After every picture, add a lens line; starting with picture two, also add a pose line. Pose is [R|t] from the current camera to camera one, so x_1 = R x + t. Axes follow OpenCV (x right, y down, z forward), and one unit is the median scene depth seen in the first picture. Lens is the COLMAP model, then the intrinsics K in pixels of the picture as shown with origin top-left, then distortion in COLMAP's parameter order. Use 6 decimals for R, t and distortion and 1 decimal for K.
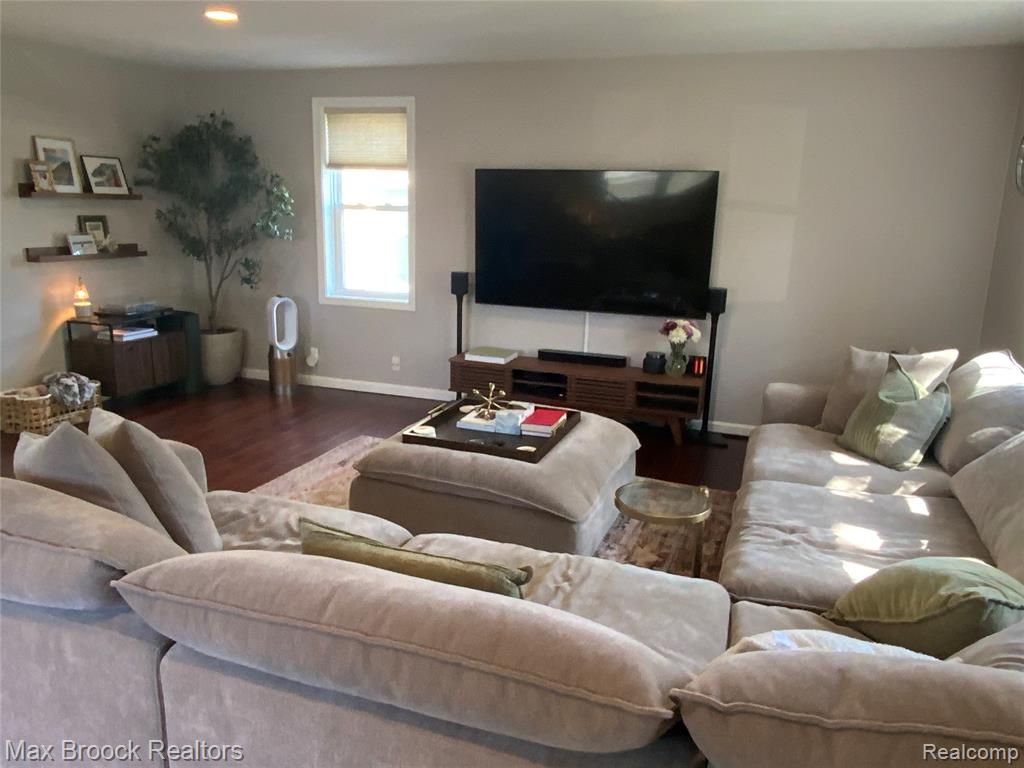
lens RADIAL K [[769.8, 0, 510.3], [0, 769.8, 381.7], [0, 0, 1]] dist [0.025245, -0.022066]
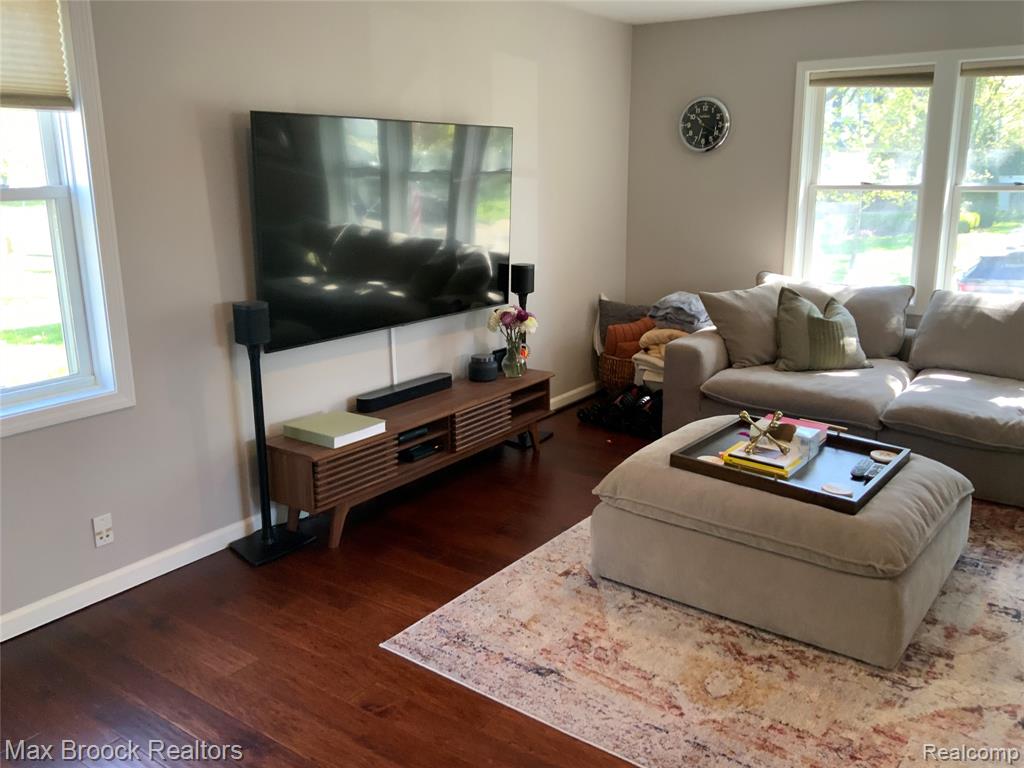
lens RADIAL K [[852.4, 0, 507.3], [0, 852.4, 385.3], [0, 0, 1]] dist [0.067732, -0.126187]
pose [[0.272909, -0.256772, 0.927140, -0.644853], [0.232129, 0.952824, 0.195557, -0.179489], [-0.933615, 0.161847, 0.319638, 0.720055]]
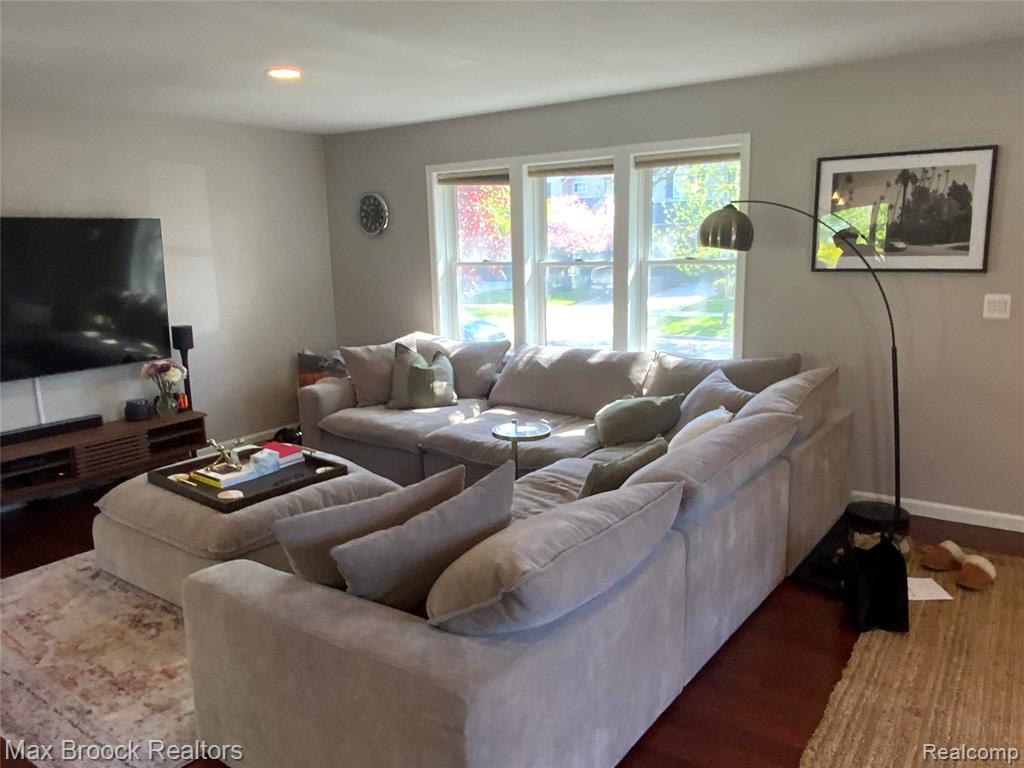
lens RADIAL K [[769.8, 0, 513.7], [0, 769.8, 382.2], [0, 0, 1]] dist [0.025245, -0.022066]
pose [[0.258246, -0.207538, 0.943524, -0.637152], [0.243437, 0.959117, 0.144338, -0.088068], [-0.934905, 0.192414, 0.298211, 0.251793]]
